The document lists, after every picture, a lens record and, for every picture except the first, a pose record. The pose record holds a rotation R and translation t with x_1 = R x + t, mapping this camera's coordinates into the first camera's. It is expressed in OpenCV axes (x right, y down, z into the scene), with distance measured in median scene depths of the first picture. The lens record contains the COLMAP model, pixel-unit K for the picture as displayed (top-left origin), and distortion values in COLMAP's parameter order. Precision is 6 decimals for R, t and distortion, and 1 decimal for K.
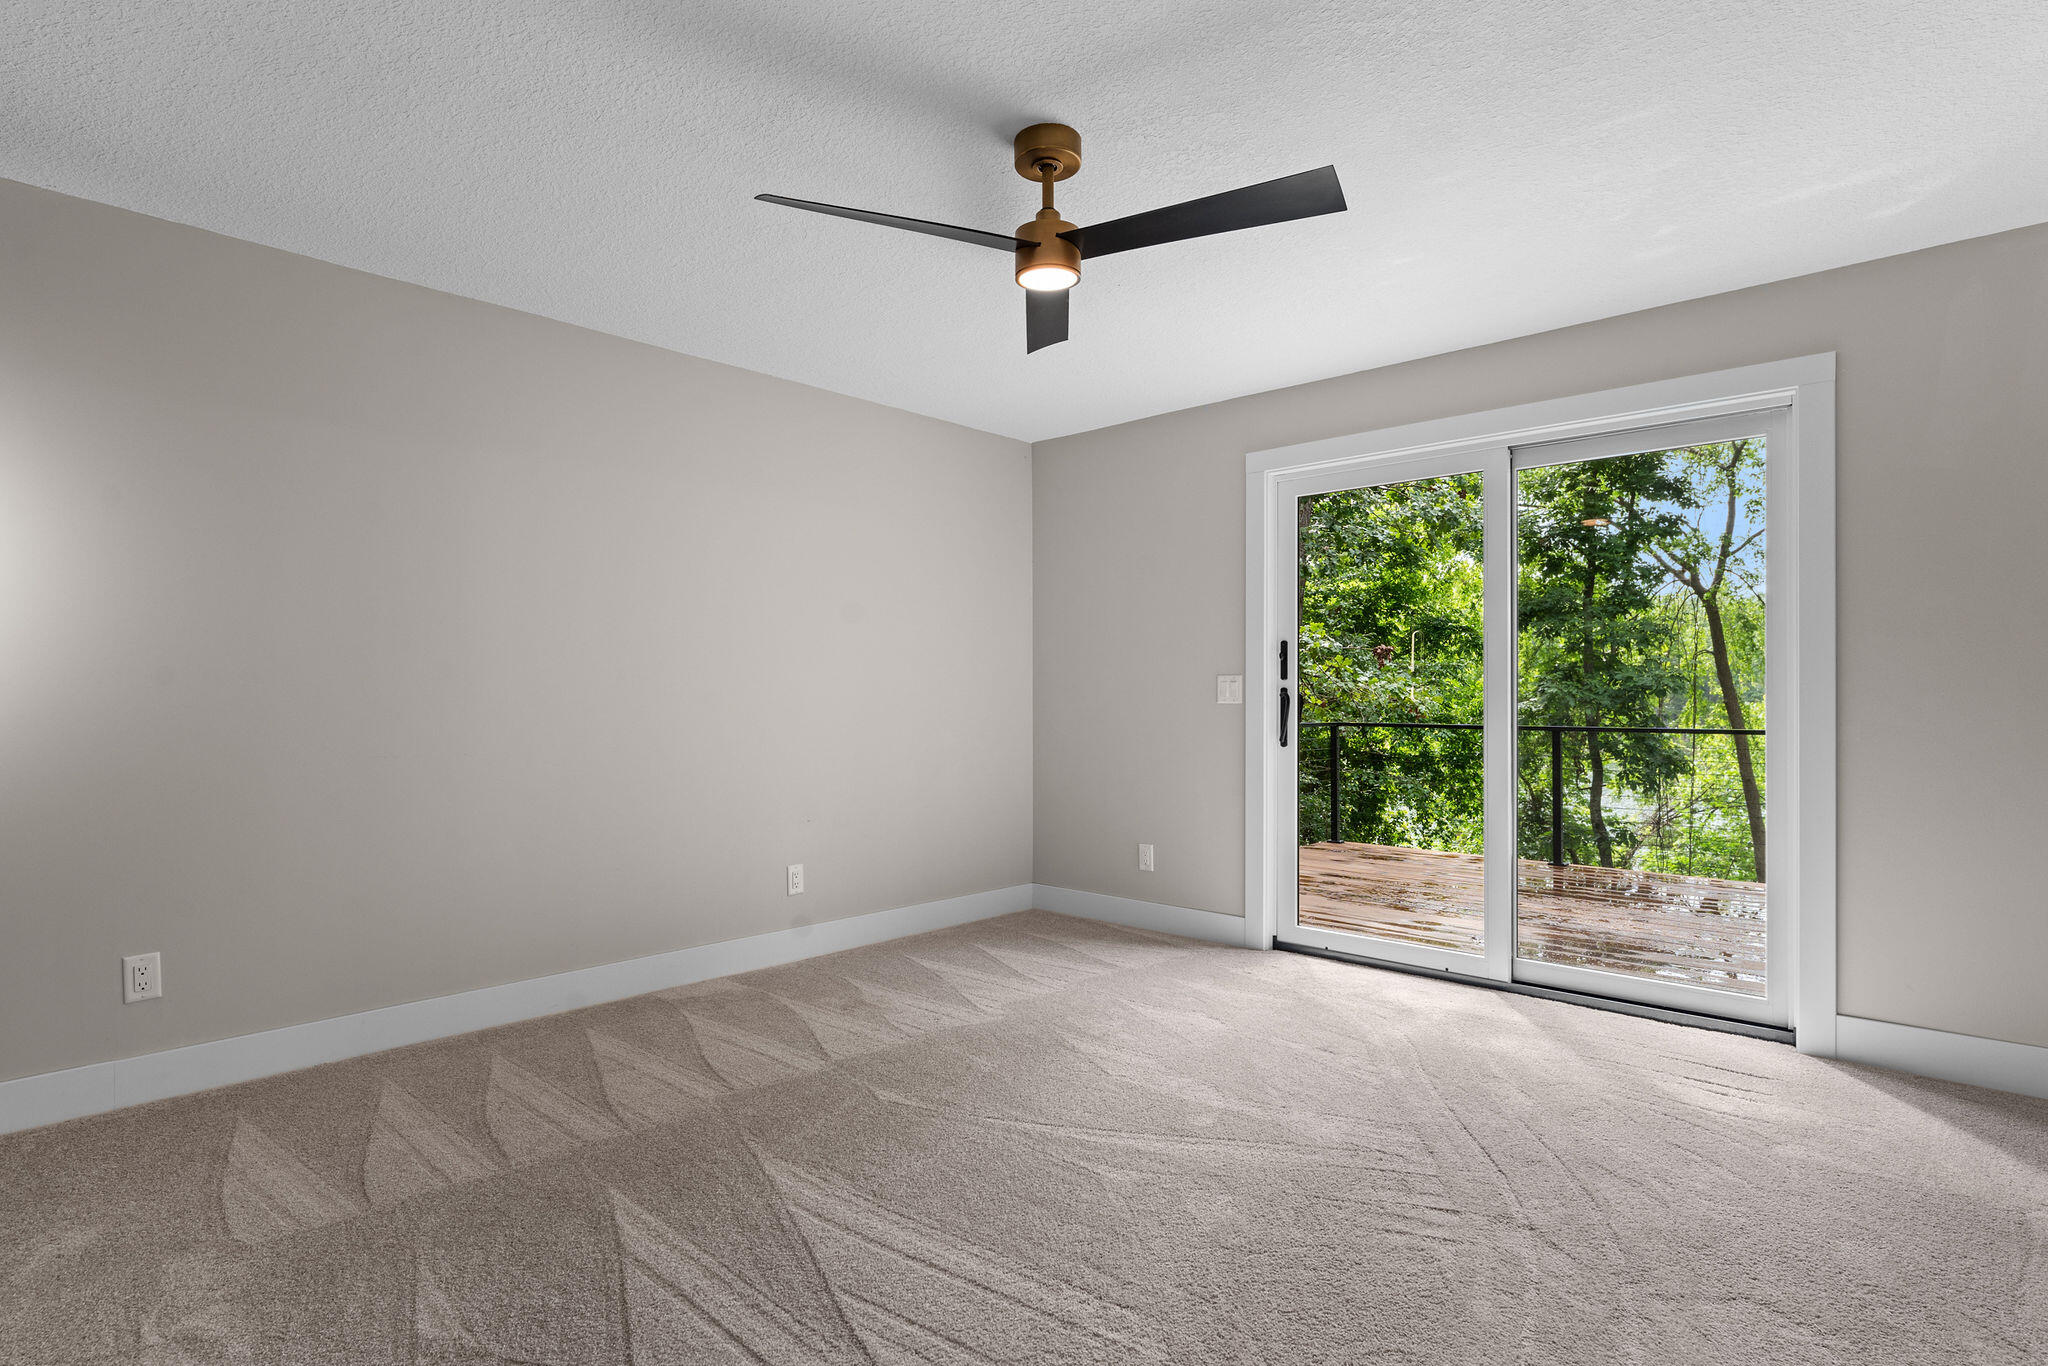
lens RADIAL K [[1049.8, 0, 1024.0], [0, 1049.8, 683.0], [0, 0, 1]] dist [0.023120, -0.000012]
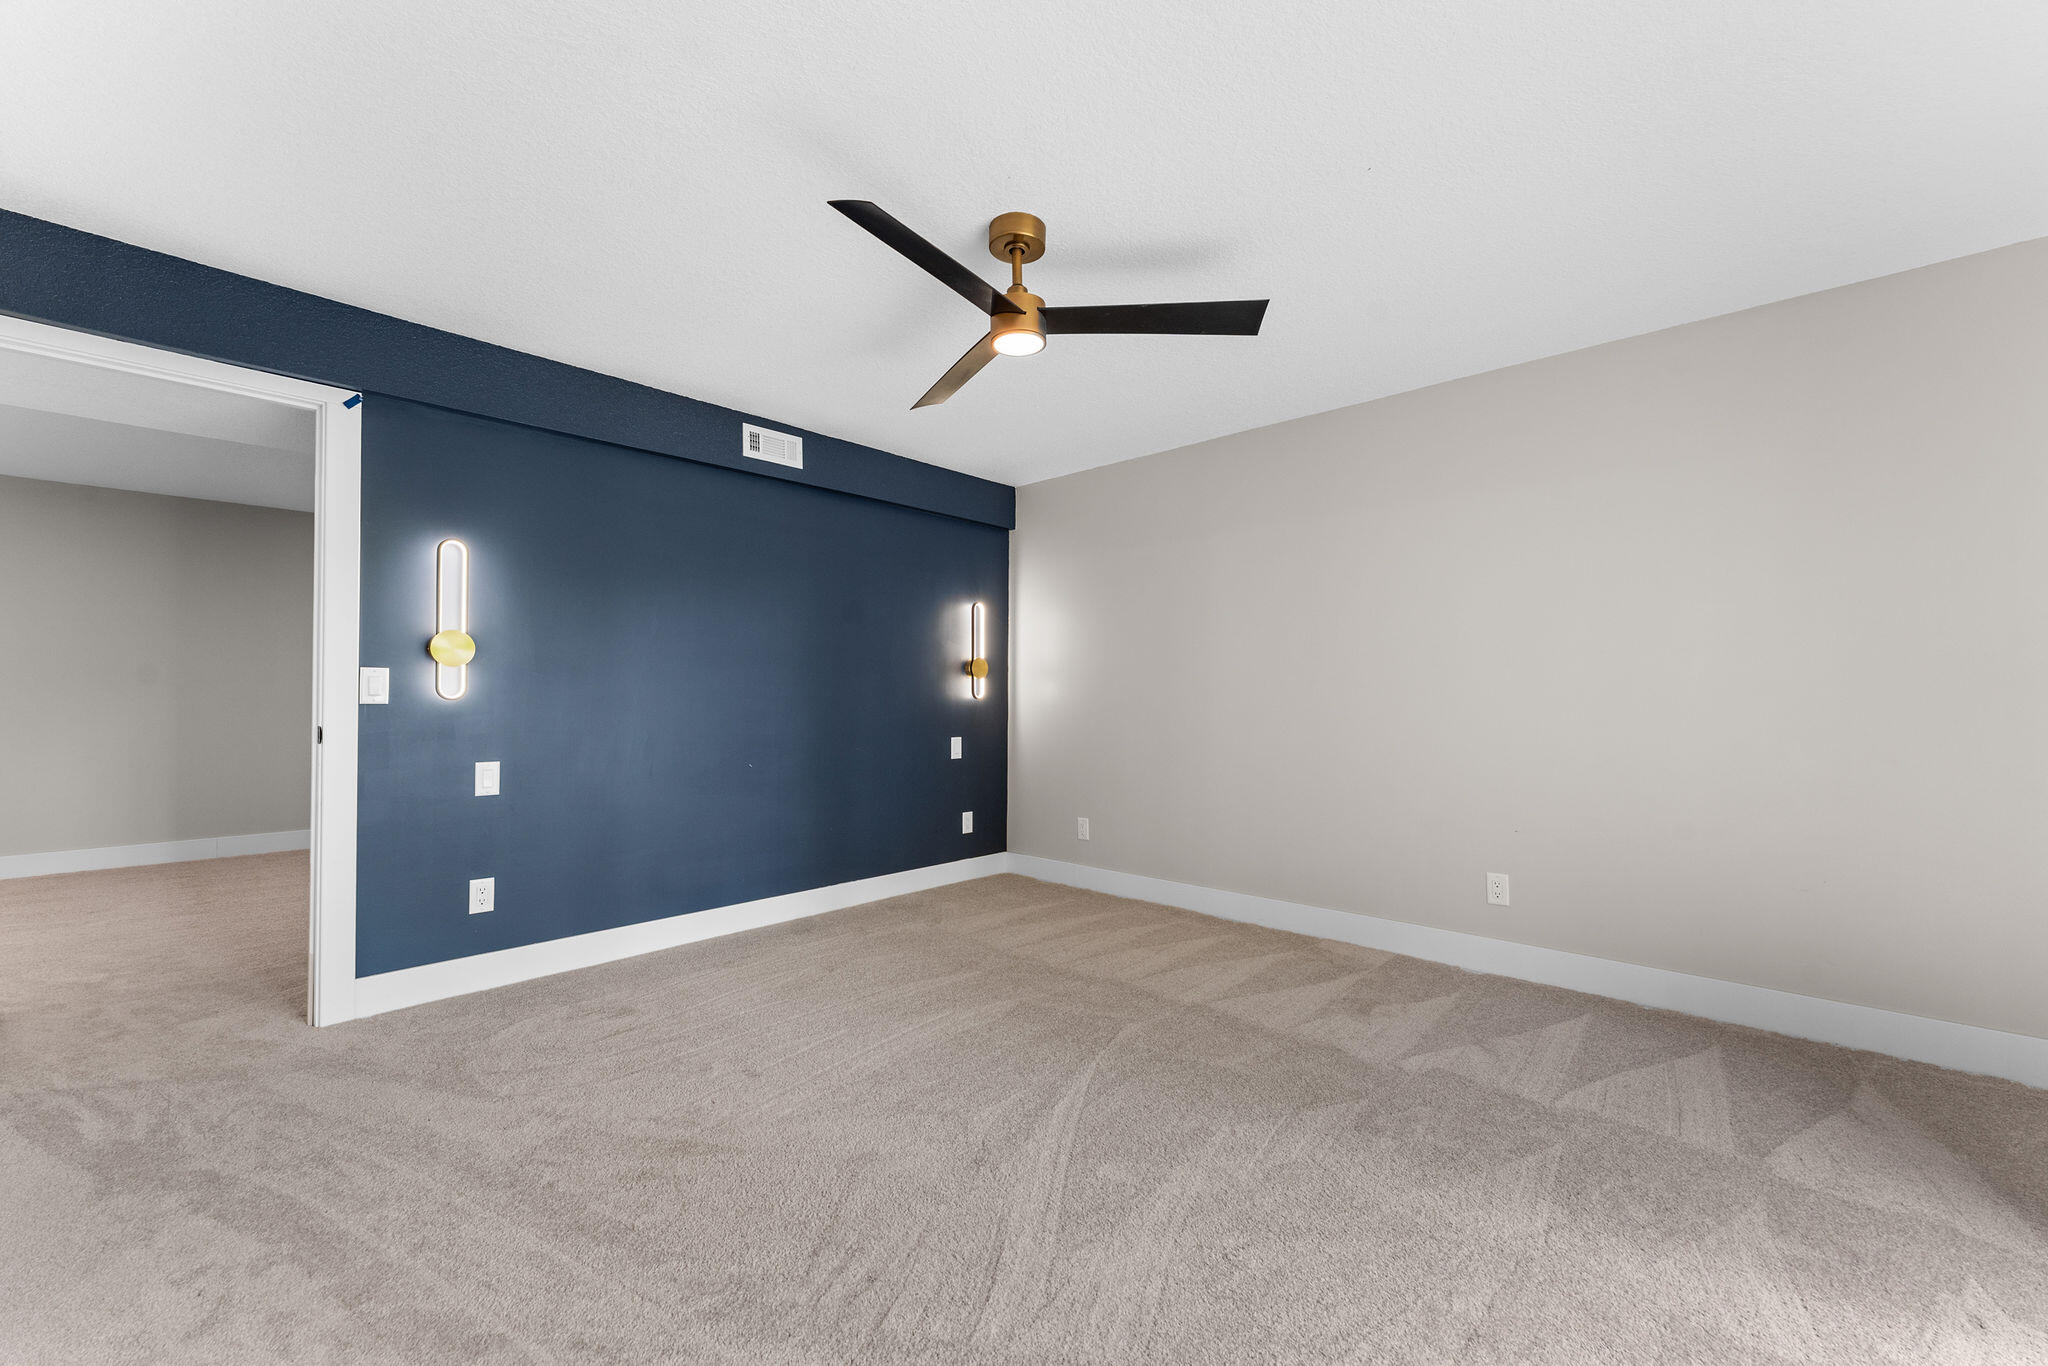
lens RADIAL K [[810.6, 0, 1024.0], [0, 810.6, 683.0], [0, 0, 1]] dist [-0.000852, 0.000065]
pose [[-0.007623, -0.024780, -0.999664, 0.611334], [0.011069, 0.999630, -0.024863, 0.014837], [0.999910, -0.011255, -0.007346, 0.666127]]
